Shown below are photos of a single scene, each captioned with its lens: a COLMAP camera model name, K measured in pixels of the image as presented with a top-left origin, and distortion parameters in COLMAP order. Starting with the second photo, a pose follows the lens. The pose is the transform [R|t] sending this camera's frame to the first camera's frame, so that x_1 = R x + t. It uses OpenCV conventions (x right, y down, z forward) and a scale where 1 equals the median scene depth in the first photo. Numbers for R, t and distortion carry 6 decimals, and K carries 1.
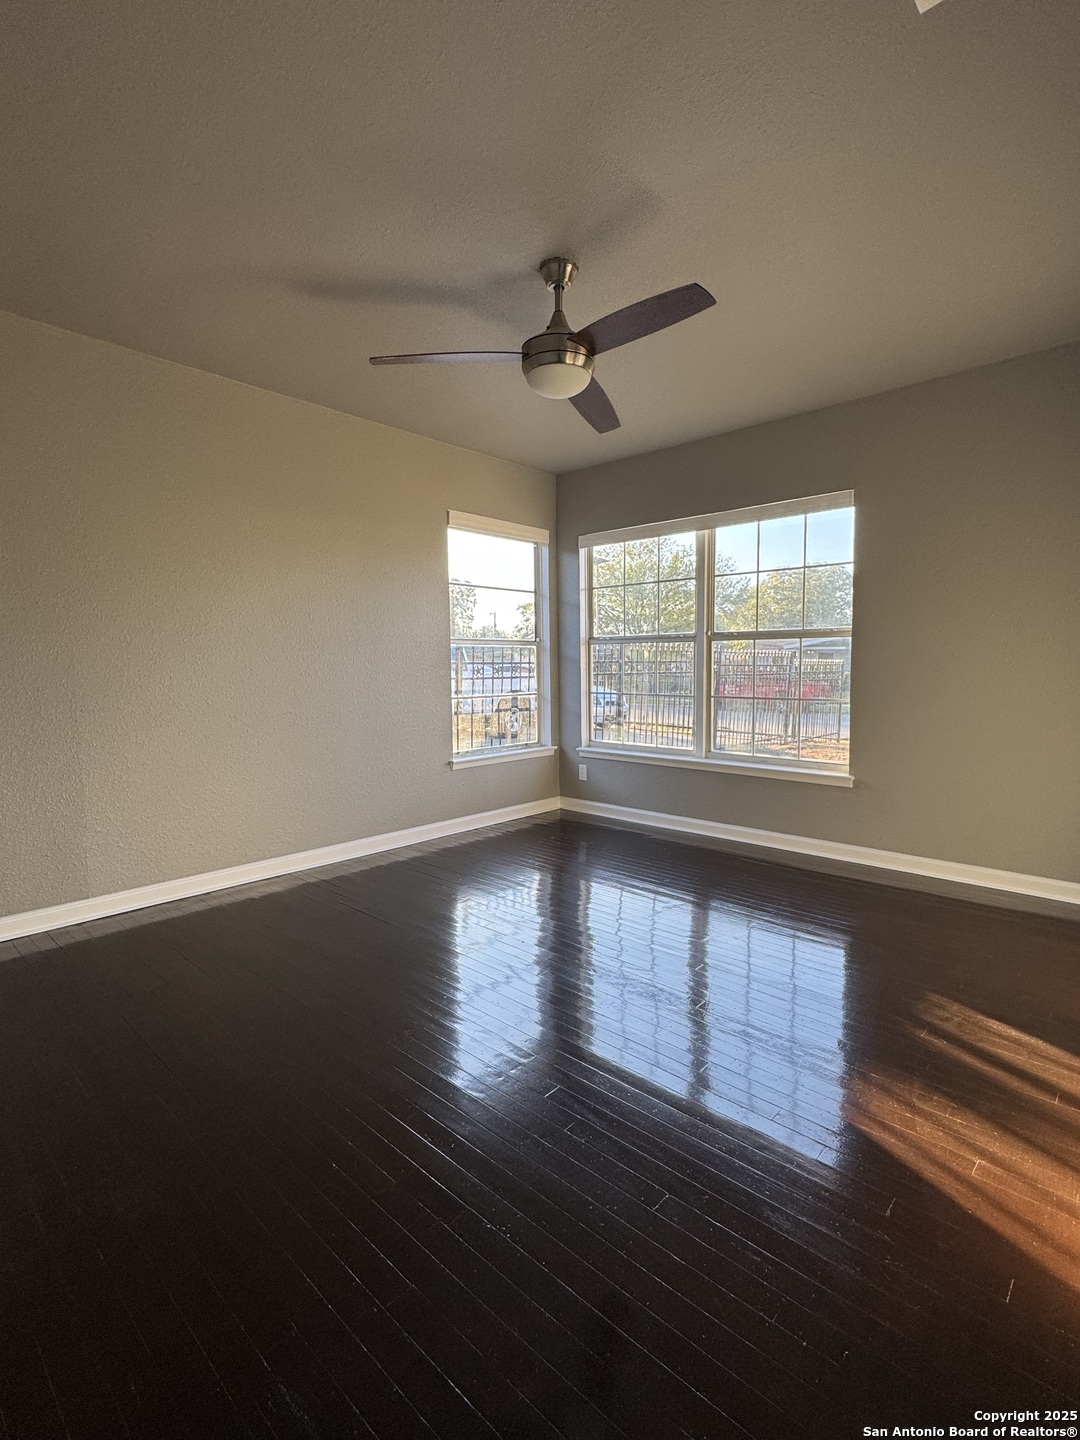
lens RADIAL K [[685.0, 0, 540.0], [0, 685.0, 720.0], [0, 0, 1]] dist [-0.002434, -0.000724]
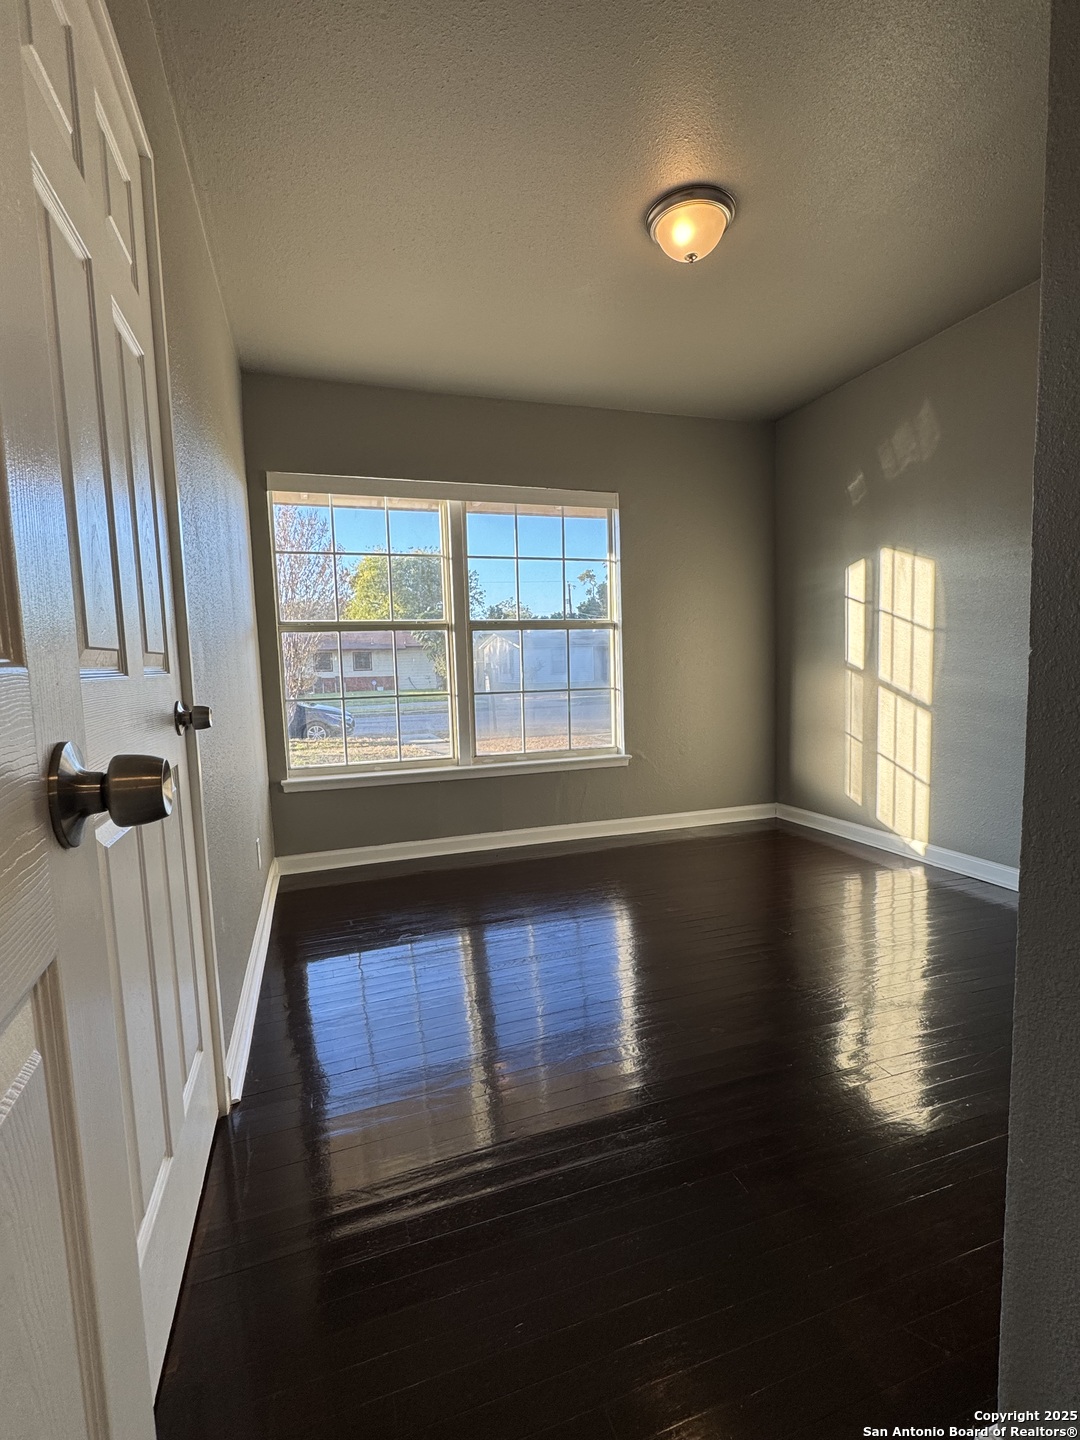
lens RADIAL K [[665.5, 0, 540.0], [0, 665.5, 720.0], [0, 0, 1]] dist [-0.000784, -0.000132]
pose [[0.473879, -0.078394, 0.877094, -0.466824], [0.094429, 0.994810, 0.037897, -0.024453], [-0.875512, 0.064865, 0.478822, 0.519403]]
